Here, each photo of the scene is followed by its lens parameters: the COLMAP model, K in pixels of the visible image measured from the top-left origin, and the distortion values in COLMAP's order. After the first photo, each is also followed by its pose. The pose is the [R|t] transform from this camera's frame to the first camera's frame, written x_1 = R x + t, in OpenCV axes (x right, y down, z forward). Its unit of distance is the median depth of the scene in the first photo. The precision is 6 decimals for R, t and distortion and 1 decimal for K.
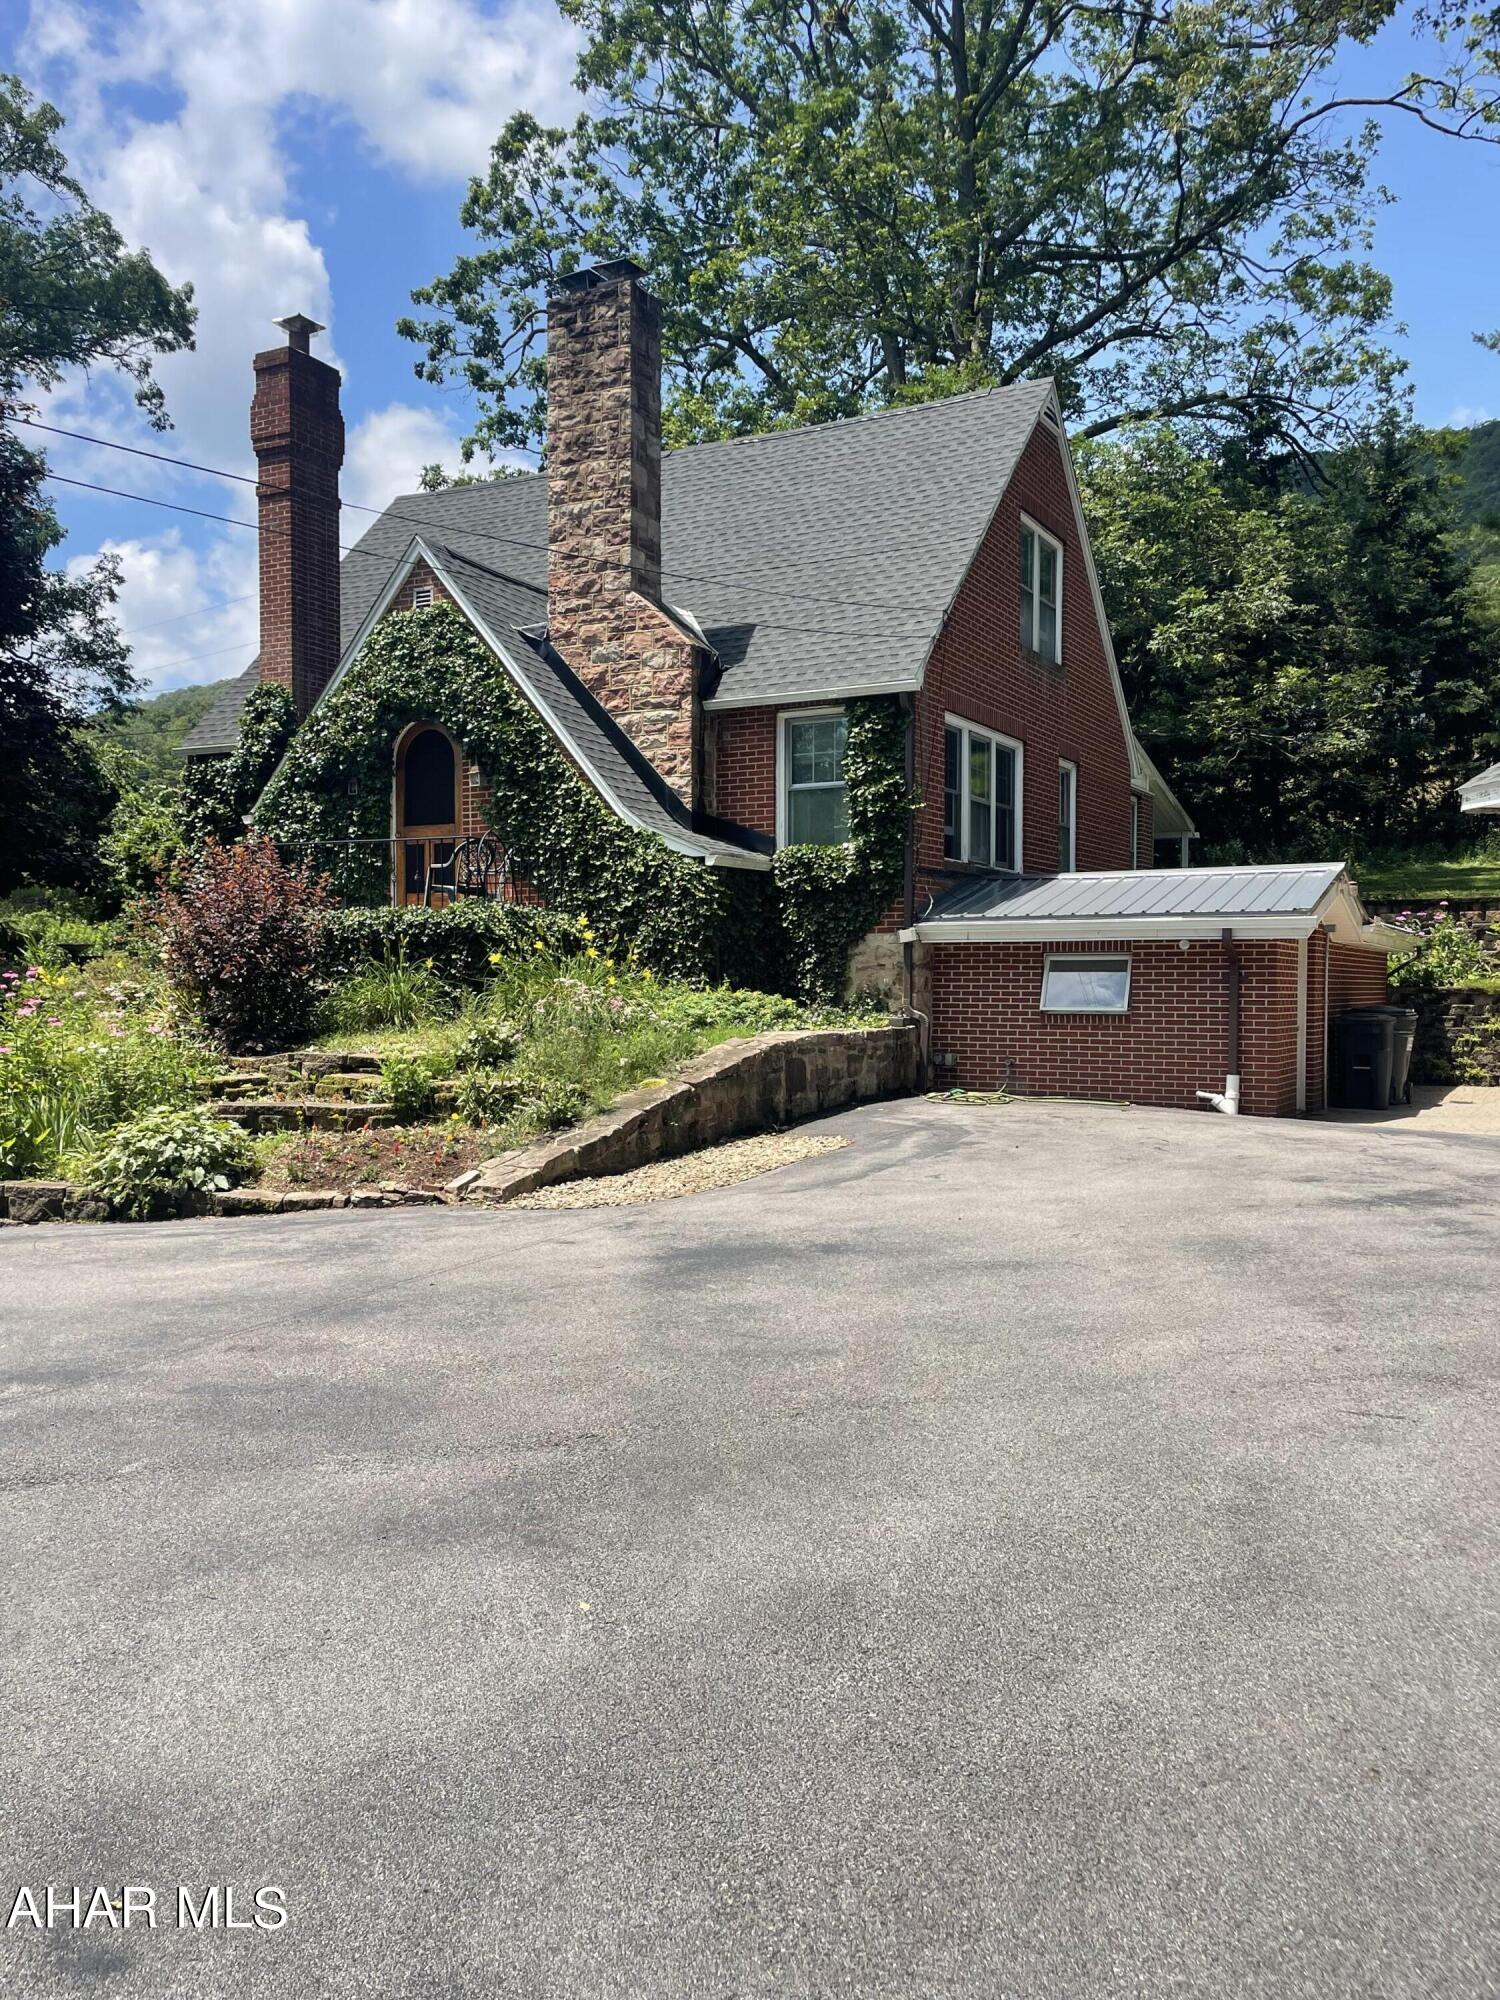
lens RADIAL K [[1665.6, 0, 750.0], [0, 1665.6, 1000.0], [0, 0, 1]] dist [0.130988, -0.210766]
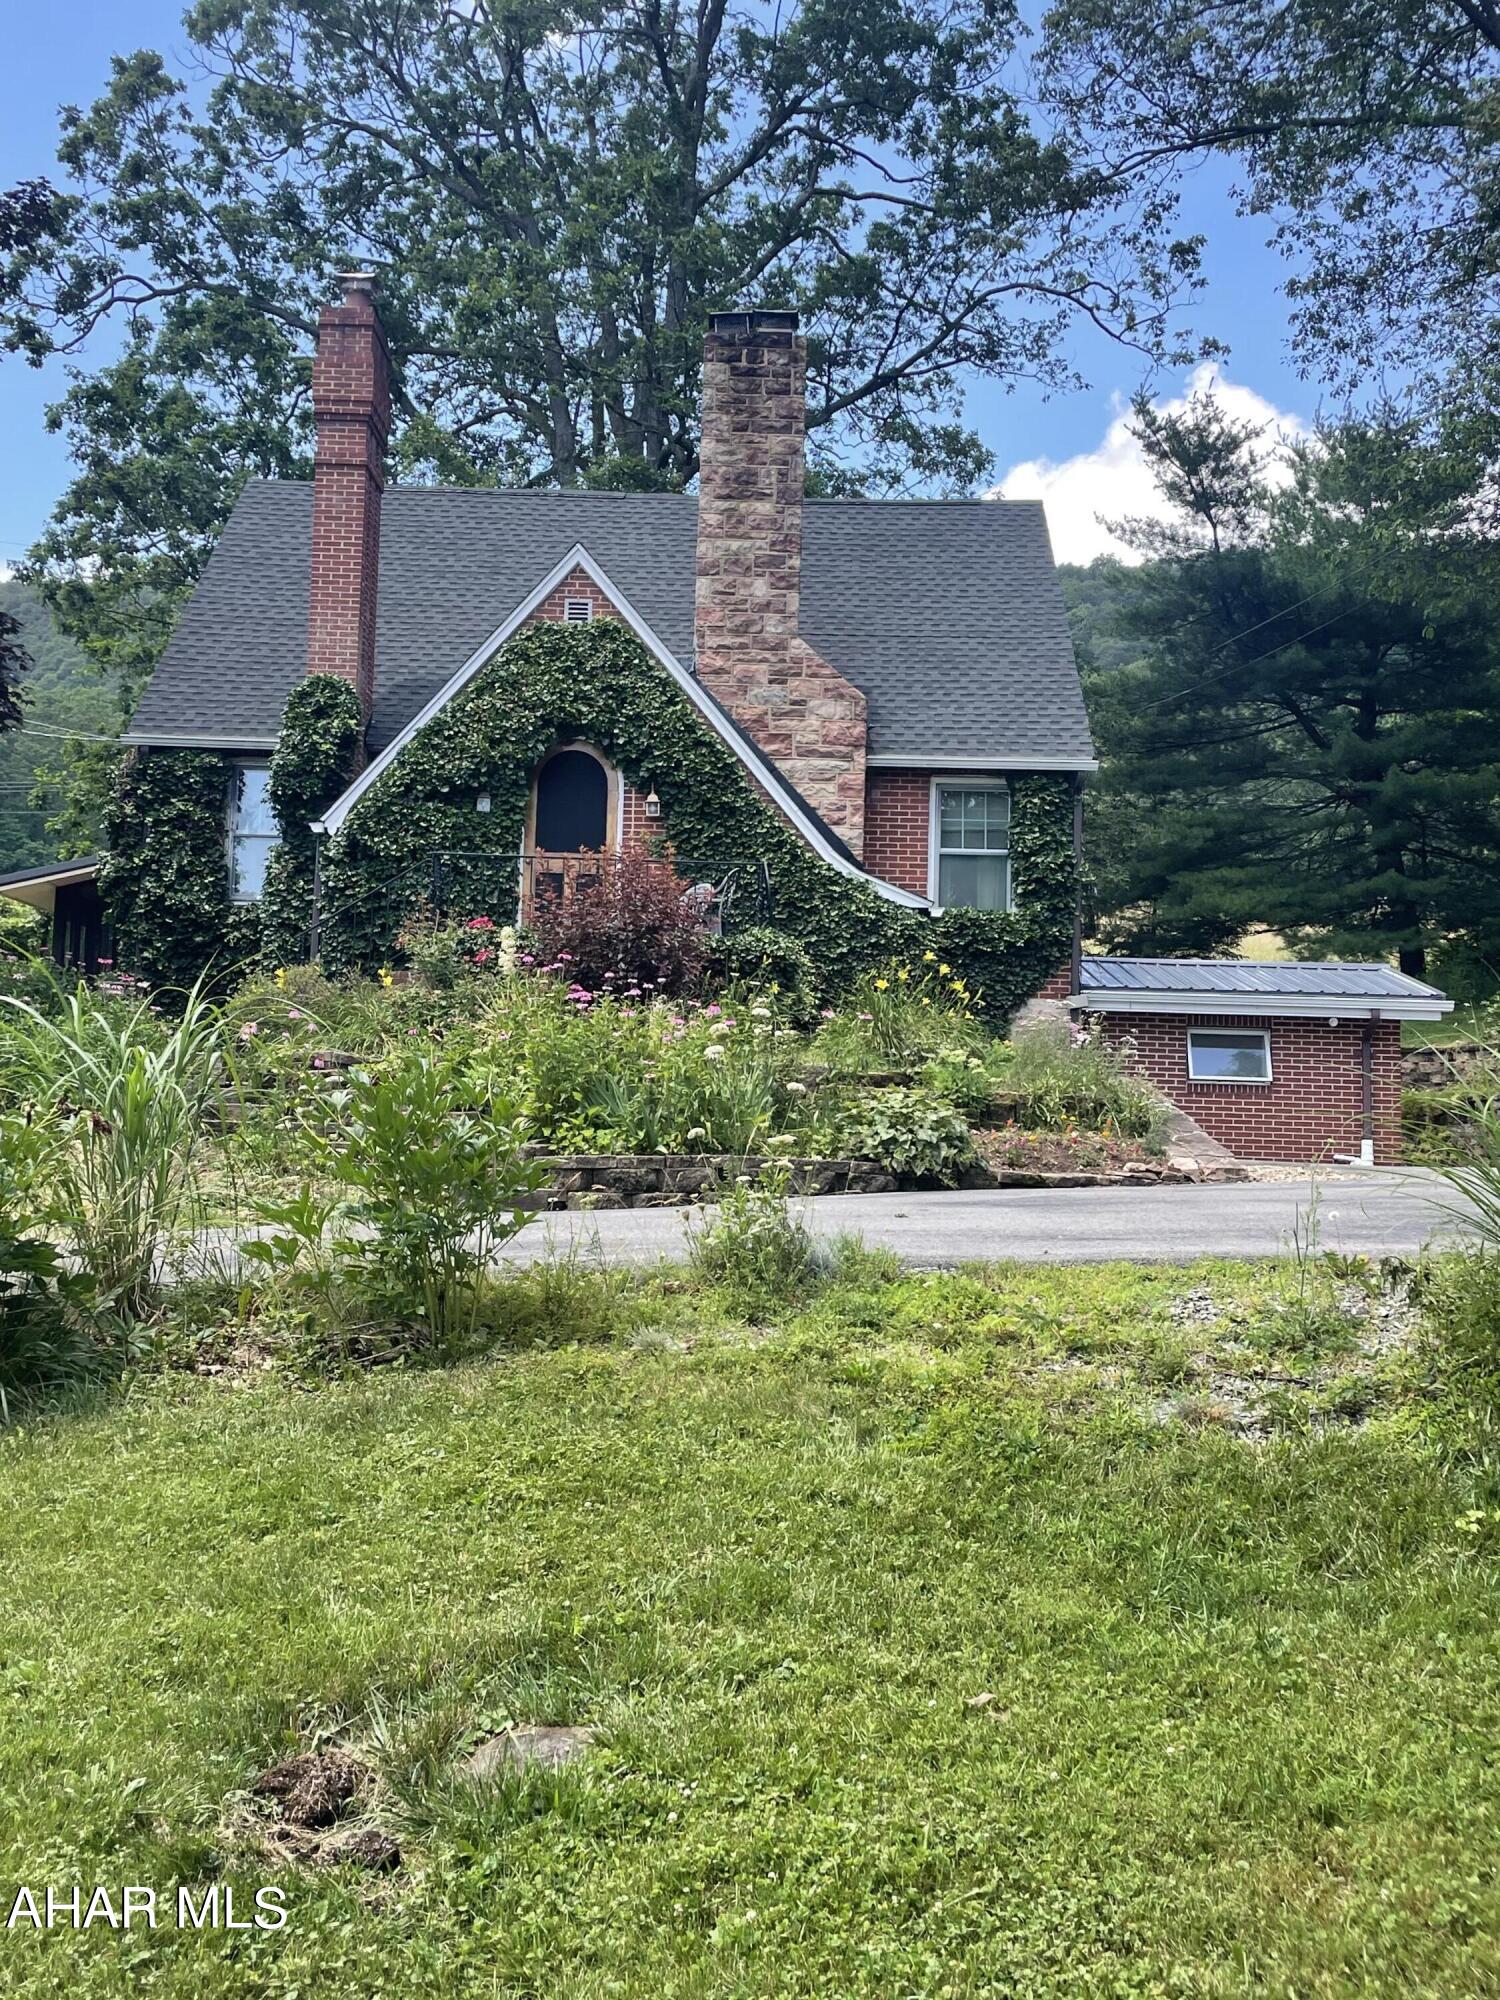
lens RADIAL K [[2004.0, 0, 750.0], [0, 2004.0, 1000.0], [0, 0, 1]] dist [0.145636, -0.323861]
pose [[0.880054, 0.069035, 0.469828, -0.640300], [-0.024445, 0.994651, -0.100362, 0.086626], [-0.474243, 0.076840, 0.877034, -0.000935]]
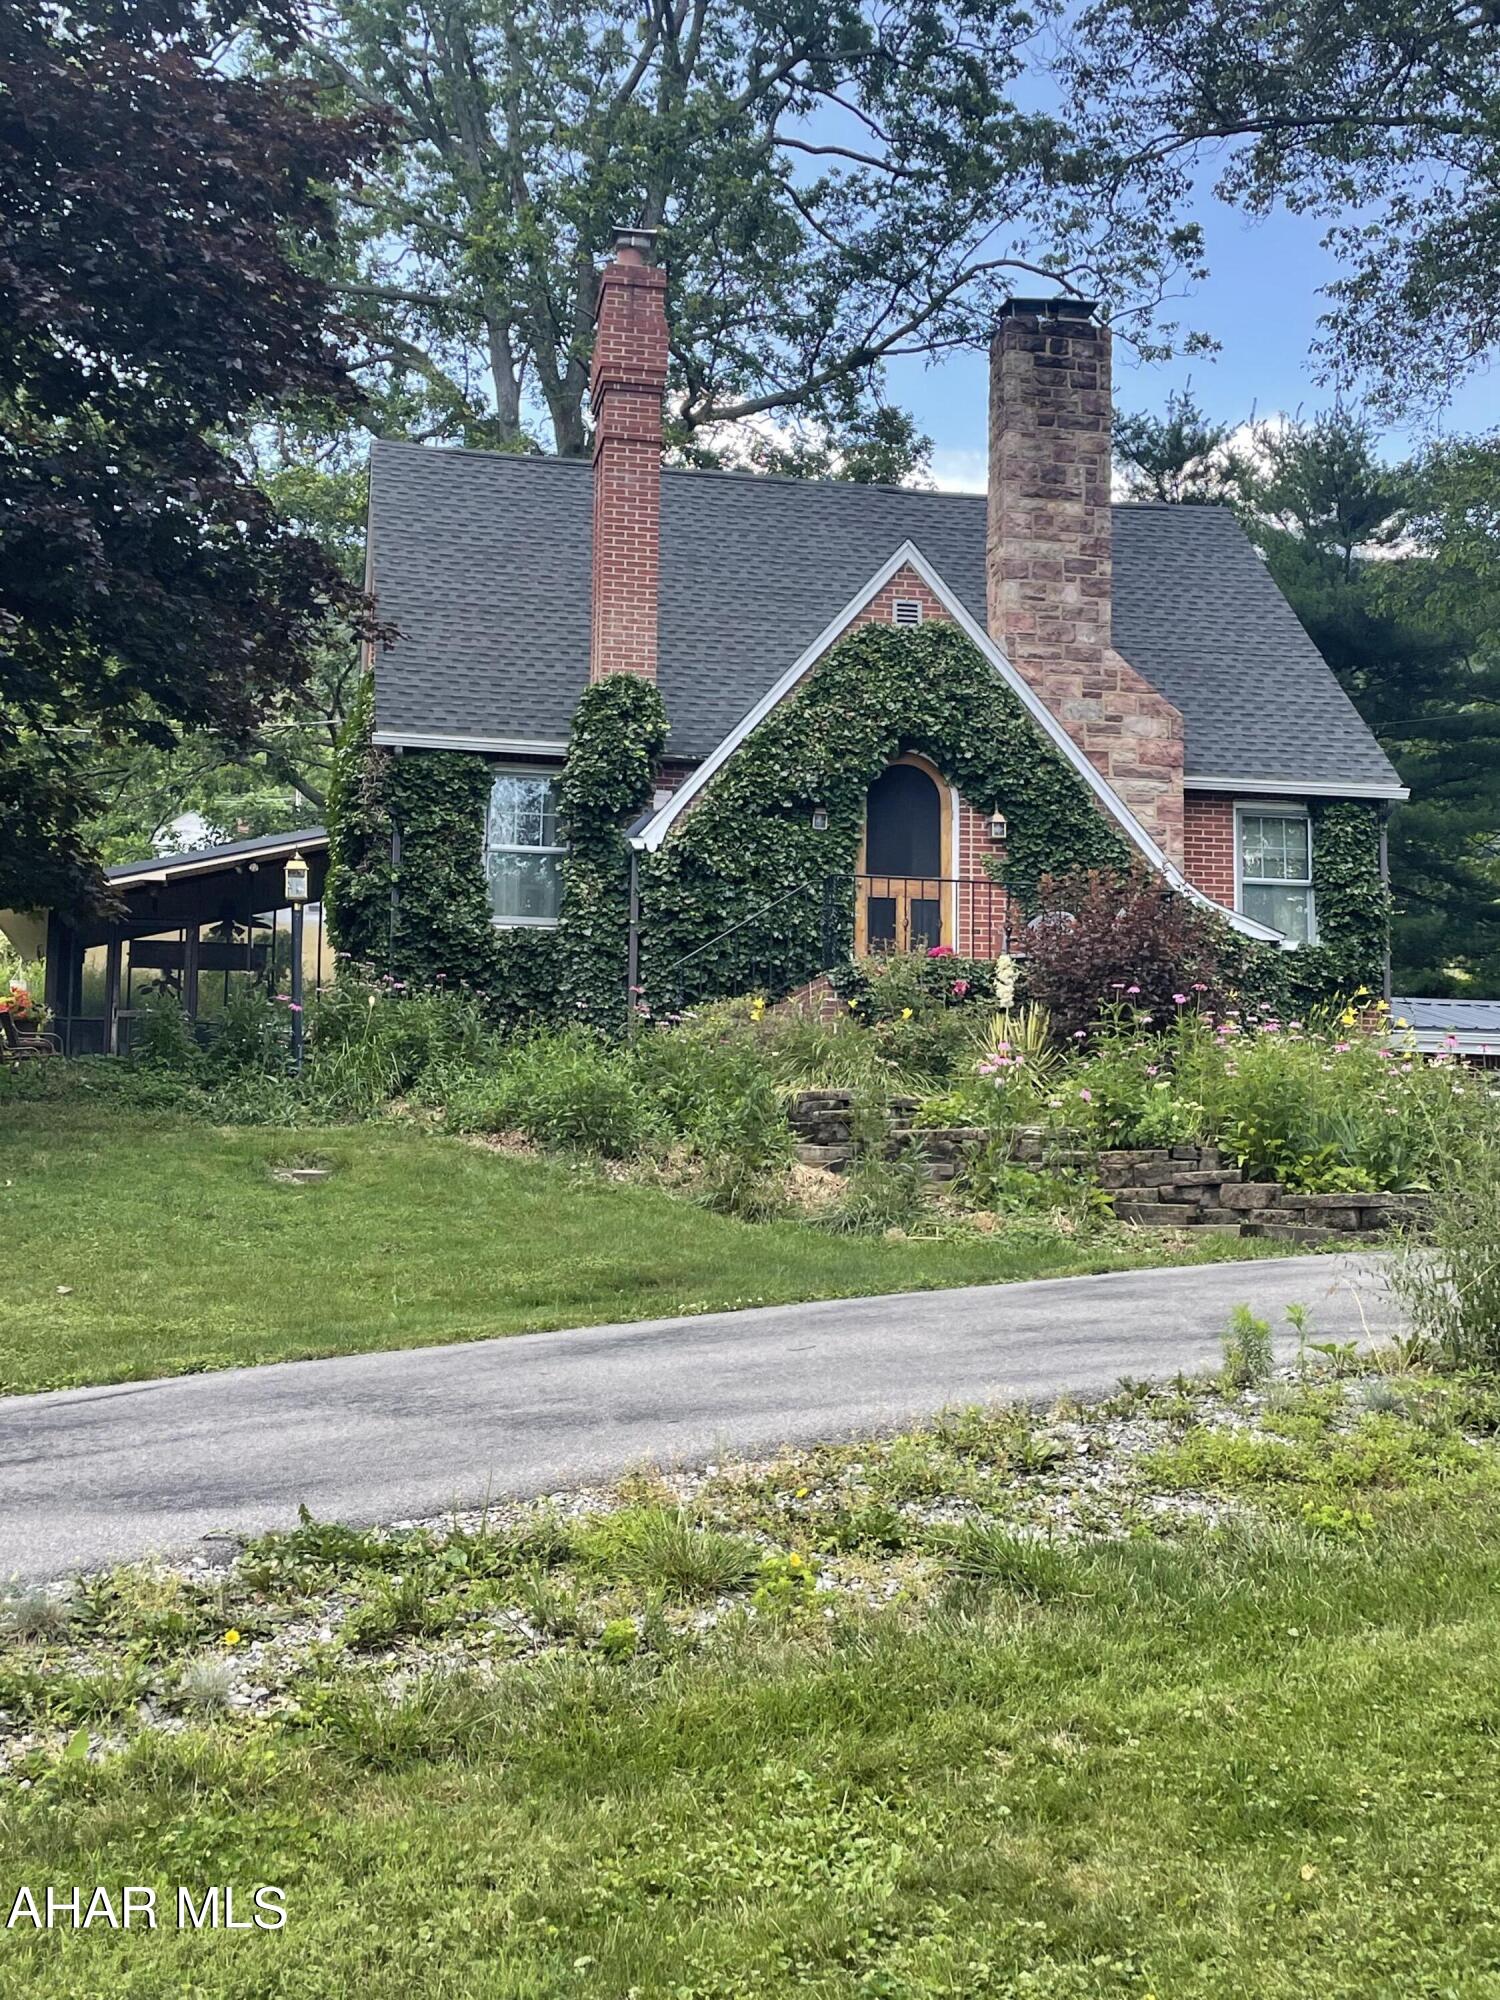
lens RADIAL K [[2360.6, 0, 750.0], [0, 2360.6, 1000.0], [0, 0, 1]] dist [0.091402, -0.007912]
pose [[0.767141, 0.085773, 0.635718, -1.034311], [-0.007121, 0.992098, -0.125264, 0.109353], [-0.641439, 0.091568, 0.761690, 0.165723]]
